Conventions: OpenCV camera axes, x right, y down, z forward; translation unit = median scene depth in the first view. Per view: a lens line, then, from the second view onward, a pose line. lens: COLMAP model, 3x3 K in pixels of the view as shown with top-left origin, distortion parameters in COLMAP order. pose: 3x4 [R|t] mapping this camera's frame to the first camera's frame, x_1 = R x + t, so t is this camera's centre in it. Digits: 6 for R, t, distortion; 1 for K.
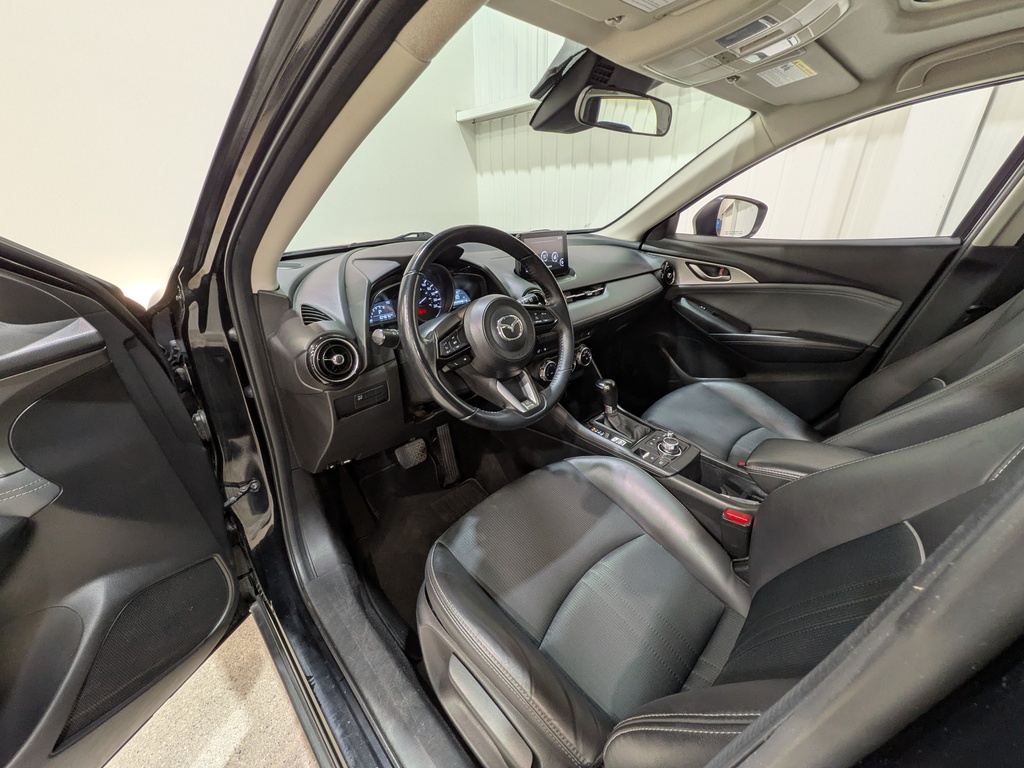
lens RADIAL K [[407.3, 0, 506.8], [0, 407.3, 377.1], [0, 0, 1]] dist [-0.001651, -0.000127]
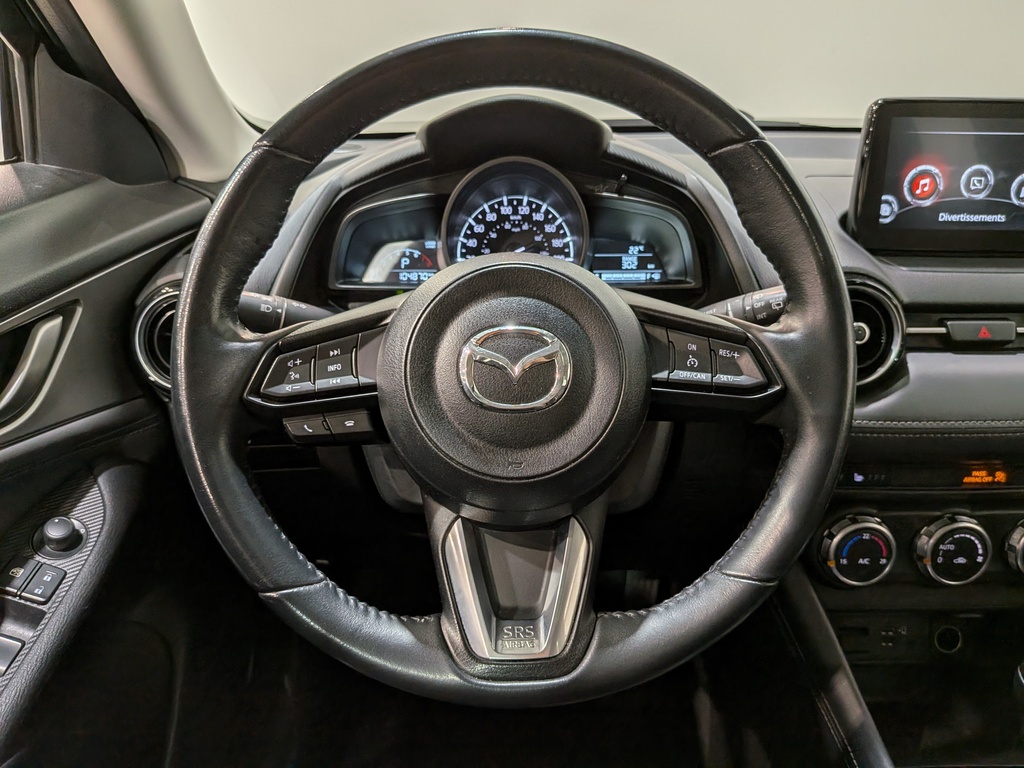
lens RADIAL K [[742.5, 0, 511.6], [0, 742.5, 389.0], [0, 0, 1]] dist [0.061077, -0.102885]
pose [[0.733013, 0.257814, -0.629463, 0.220198], [-0.278081, 0.958105, 0.068591, -0.089387], [0.620775, 0.124764, 0.773997, 0.366038]]
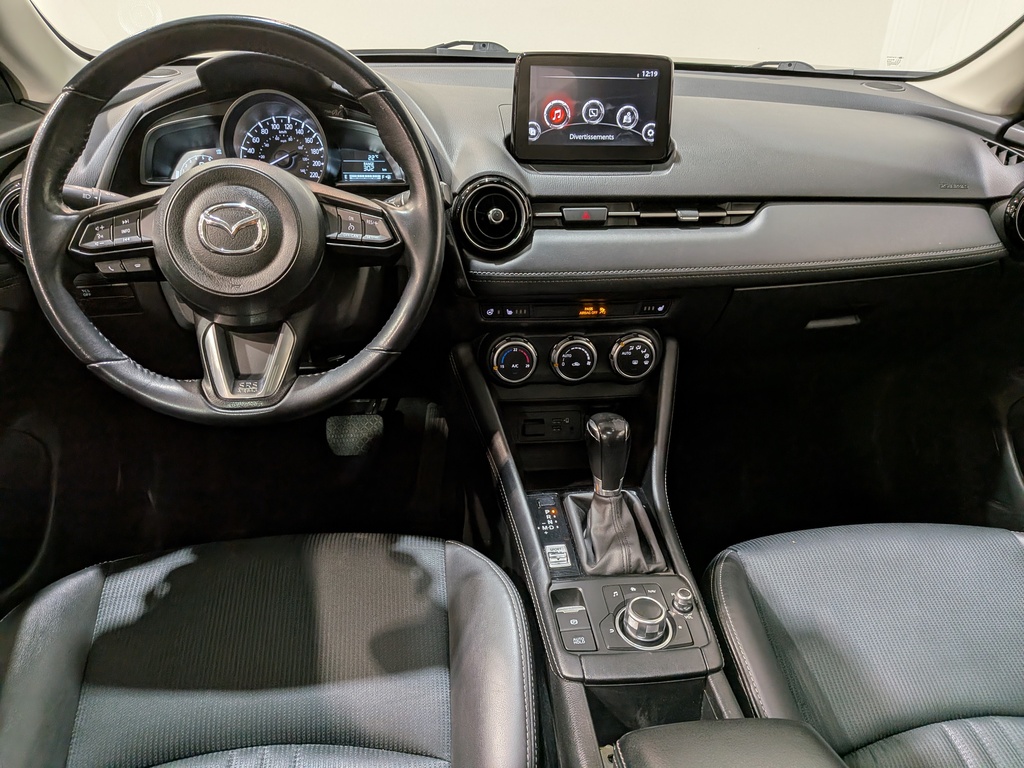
lens RADIAL K [[742.5, 0, 510.9], [0, 742.5, 393.4], [0, 0, 1]] dist [0.061077, -0.102885]
pose [[0.805511, 0.311359, -0.504190, 0.510506], [-0.270048, 0.950229, 0.155368, -0.102764], [0.527471, 0.011005, 0.849502, 0.250715]]
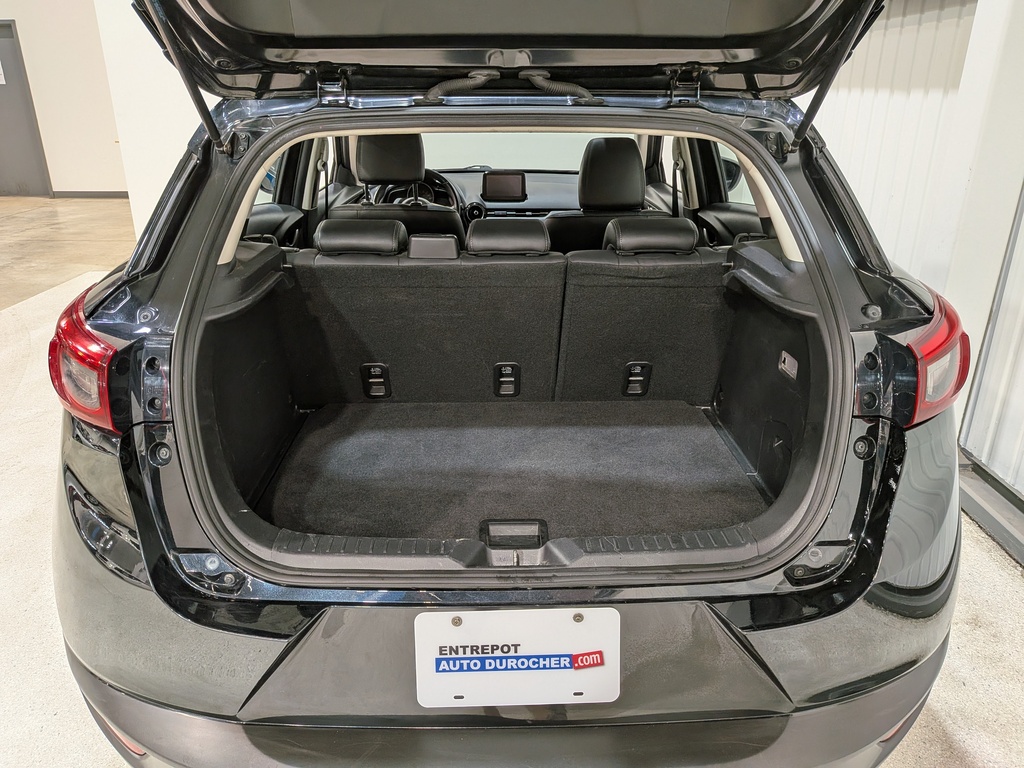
lens RADIAL K [[742.5, 0, 508.0], [0, 742.5, 382.2], [0, 0, 1]] dist [0.061077, -0.102885]
pose [[0.748850, 0.265260, -0.607339, 2.084723], [-0.280690, 0.957099, 0.071929, 0.234220], [0.600364, 0.116610, 0.791180, -1.256363]]
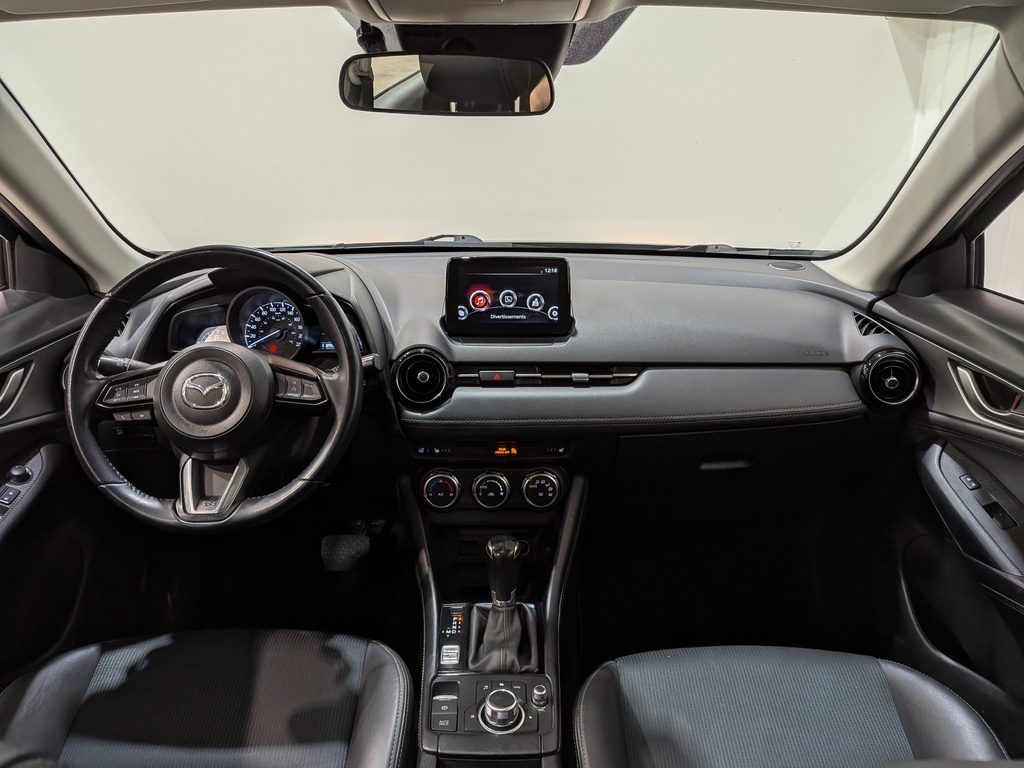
lens RADIAL K [[742.5, 0, 511.8], [0, 742.5, 381.8], [0, 0, 1]] dist [0.061077, -0.102885]
pose [[0.733743, 0.217036, -0.643830, 0.772510], [-0.279317, 0.960184, 0.005355, -0.182835], [0.619358, 0.175904, 0.765150, 0.208902]]
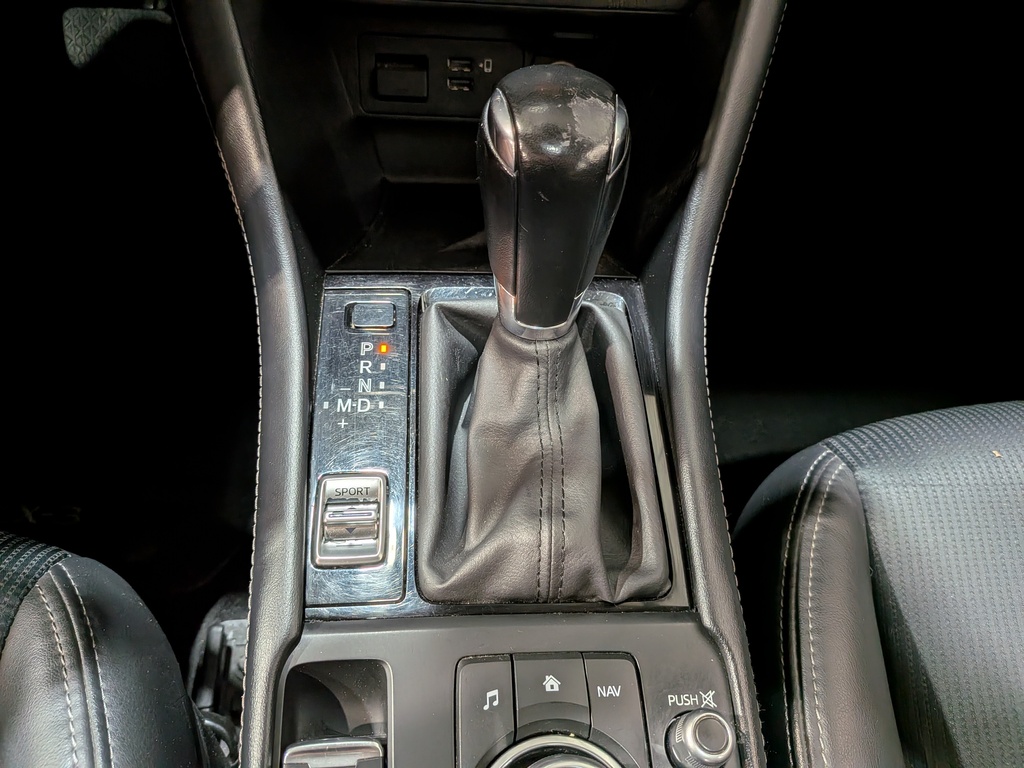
lens RADIAL K [[742.5, 0, 516.6], [0, 742.5, 374.4], [0, 0, 1]] dist [0.061077, -0.102885]
pose [[0.764812, 0.571105, -0.298163, 0.323568], [-0.343852, 0.753225, 0.560729, -0.044162], [0.544820, -0.326328, 0.772452, 0.733792]]
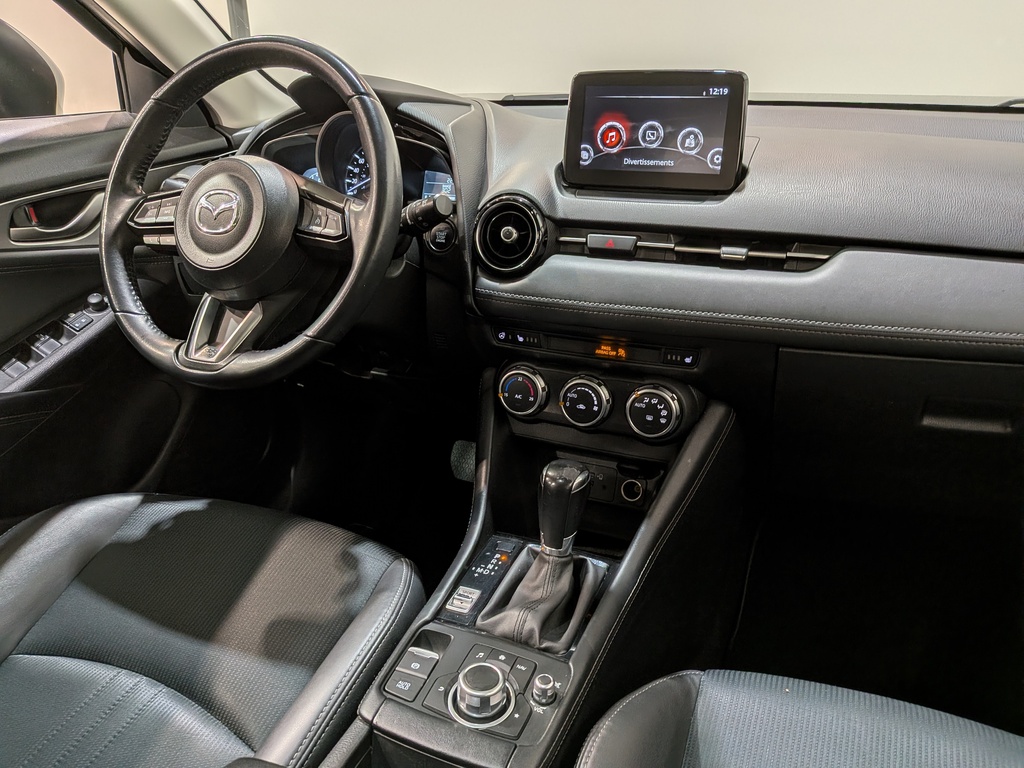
lens RADIAL K [[742.5, 0, 510.0], [0, 742.5, 393.9], [0, 0, 1]] dist [0.061077, -0.102885]
pose [[0.391471, 0.359922, -0.846881, 0.726084], [-0.364993, 0.905572, 0.216148, -0.167612], [0.844708, 0.224490, 0.485874, 0.560870]]
